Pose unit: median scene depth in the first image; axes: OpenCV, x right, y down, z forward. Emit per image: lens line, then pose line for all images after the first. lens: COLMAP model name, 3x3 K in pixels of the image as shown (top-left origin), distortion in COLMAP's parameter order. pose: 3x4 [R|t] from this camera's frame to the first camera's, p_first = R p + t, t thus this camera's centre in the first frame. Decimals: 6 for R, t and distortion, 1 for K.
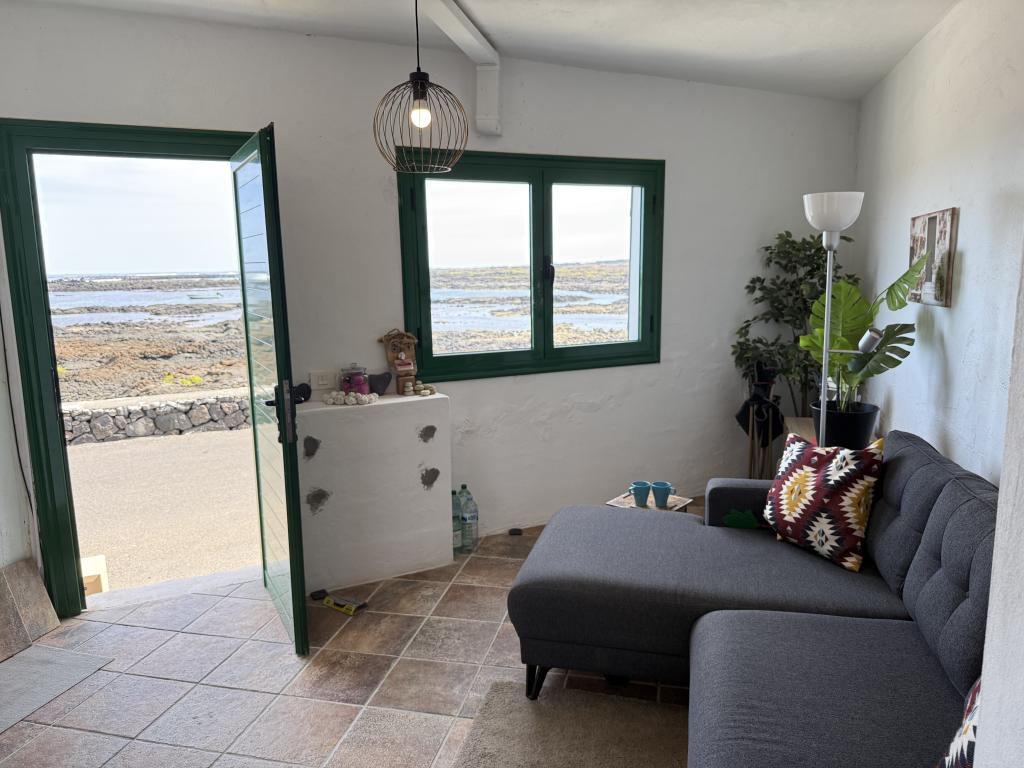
lens RADIAL K [[721.0, 0, 509.9], [0, 721.0, 397.5], [0, 0, 1]] dist [0.080956, -0.115935]
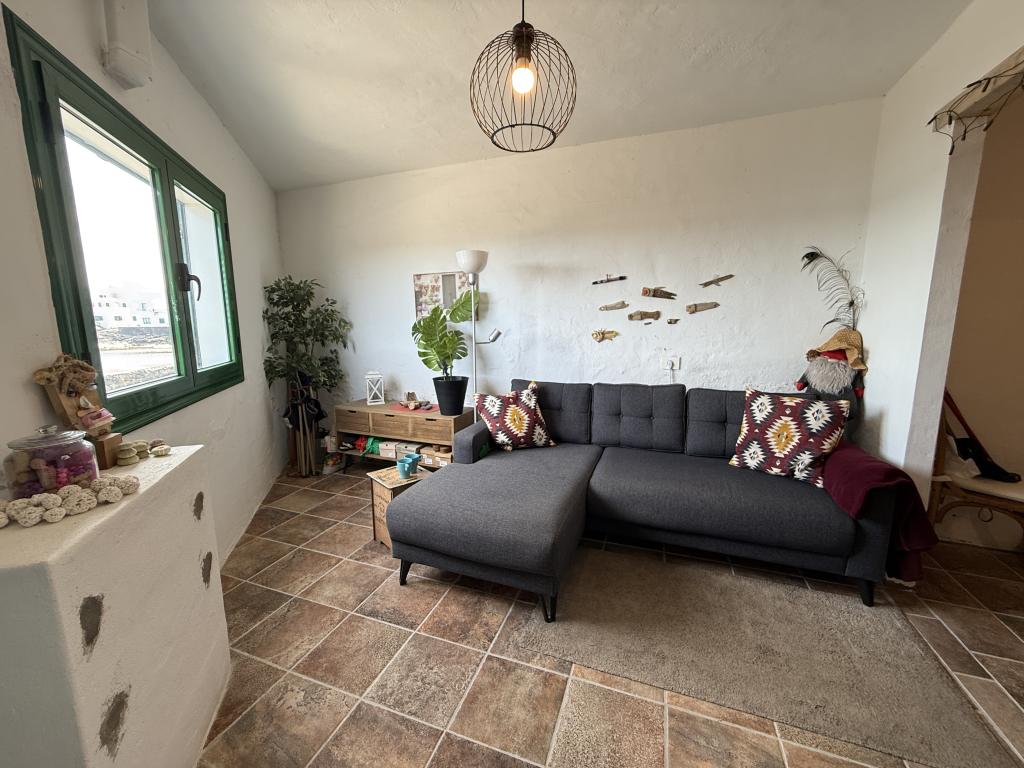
lens RADIAL K [[413.2, 0, 512.0], [0, 413.2, 384.0], [0, 0, 1]] dist [0.000827, -0.000054]
pose [[0.116020, -0.134691, 0.984072, -0.439520], [0.173788, 0.978232, 0.113402, -0.053576], [-0.977925, 0.157863, 0.136902, 0.640001]]
